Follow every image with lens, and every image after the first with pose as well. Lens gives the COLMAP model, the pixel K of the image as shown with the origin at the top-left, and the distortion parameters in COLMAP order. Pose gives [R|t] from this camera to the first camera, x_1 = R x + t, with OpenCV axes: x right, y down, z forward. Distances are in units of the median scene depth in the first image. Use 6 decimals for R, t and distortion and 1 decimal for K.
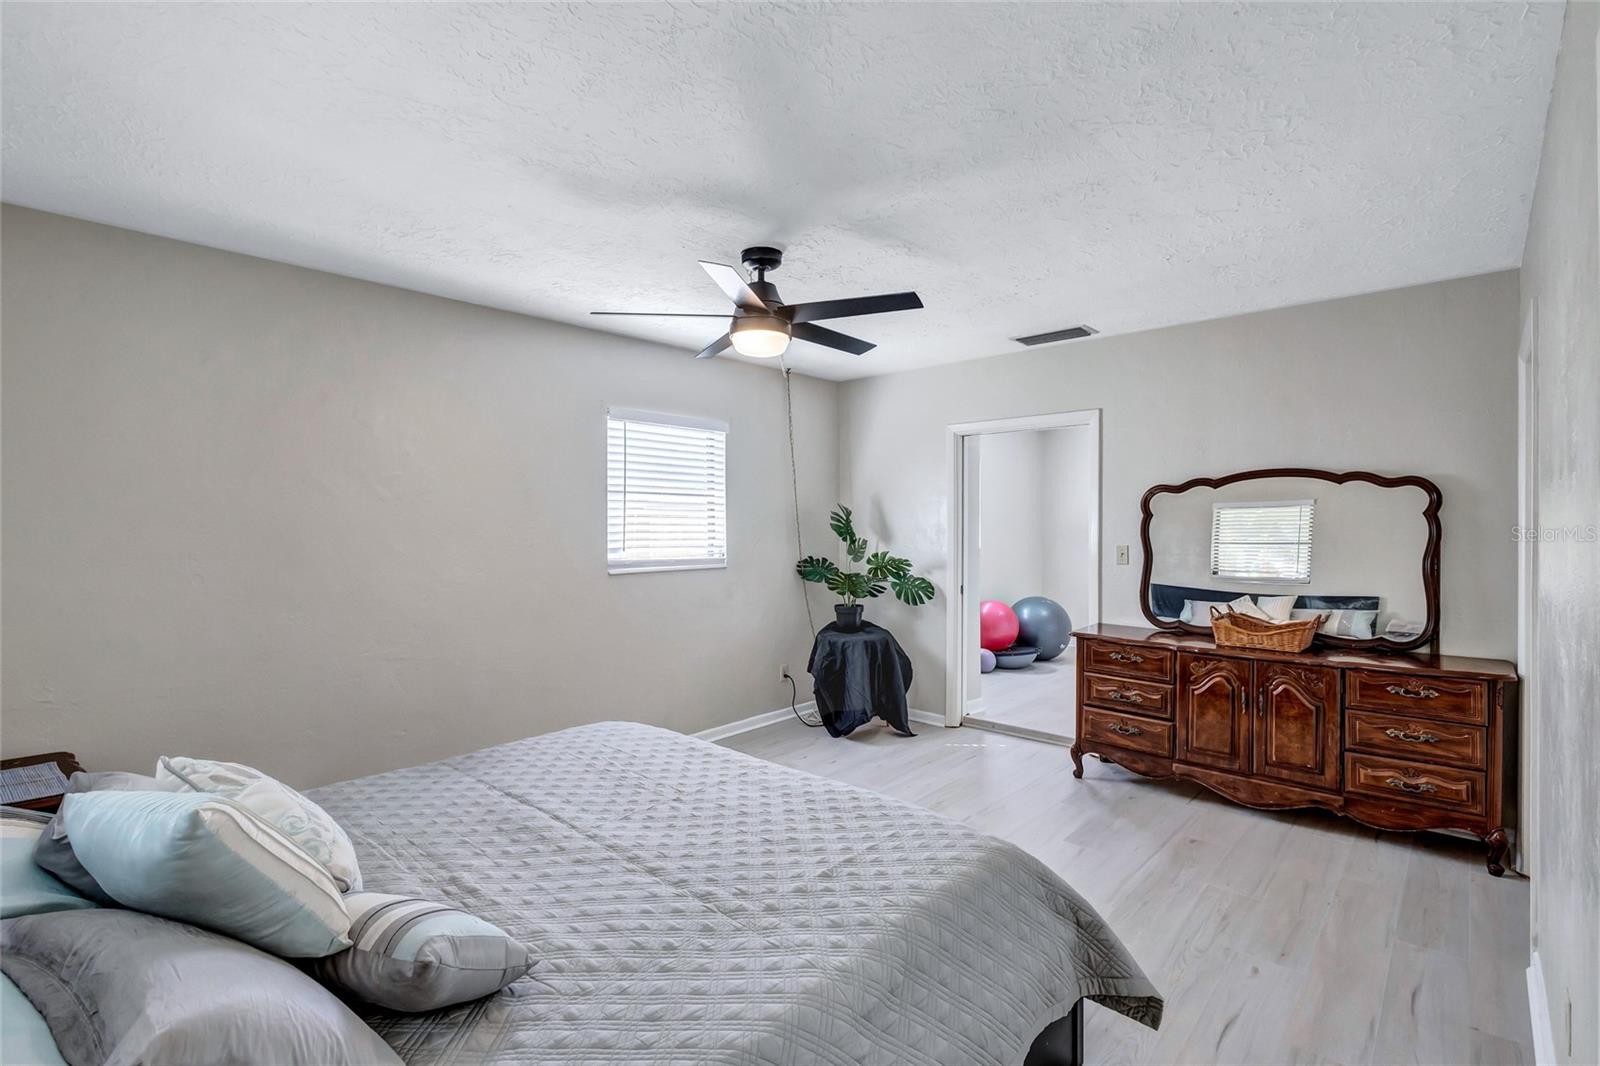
lens RADIAL K [[740.3, 0, 800.0], [0, 740.3, 533.0], [0, 0, 1]] dist [0.016912, 0.000033]
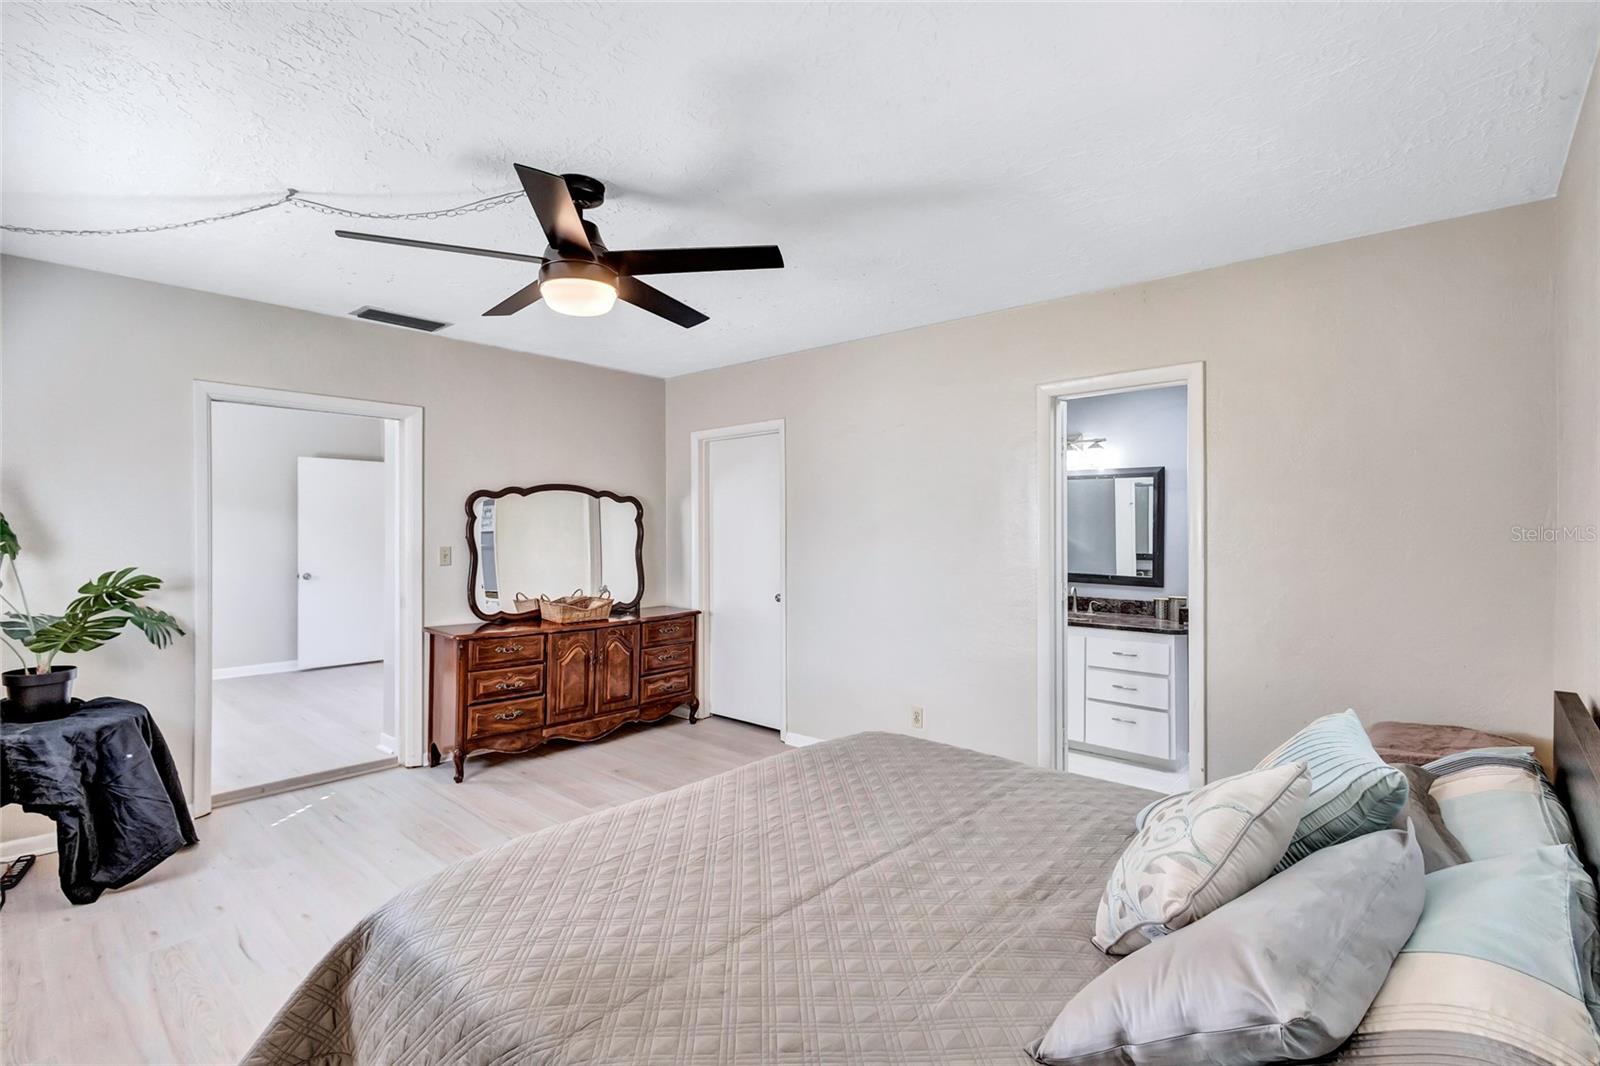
lens RADIAL K [[713.6, 0, 800.0], [0, 713.6, 533.0], [0, 0, 1]] dist [-0.001466, -0.000276]
pose [[0.014196, 0.001784, 0.999898, -0.637596], [0.013792, 0.999903, -0.001980, 0.007826], [-0.999804, 0.013819, 0.014170, 0.600148]]
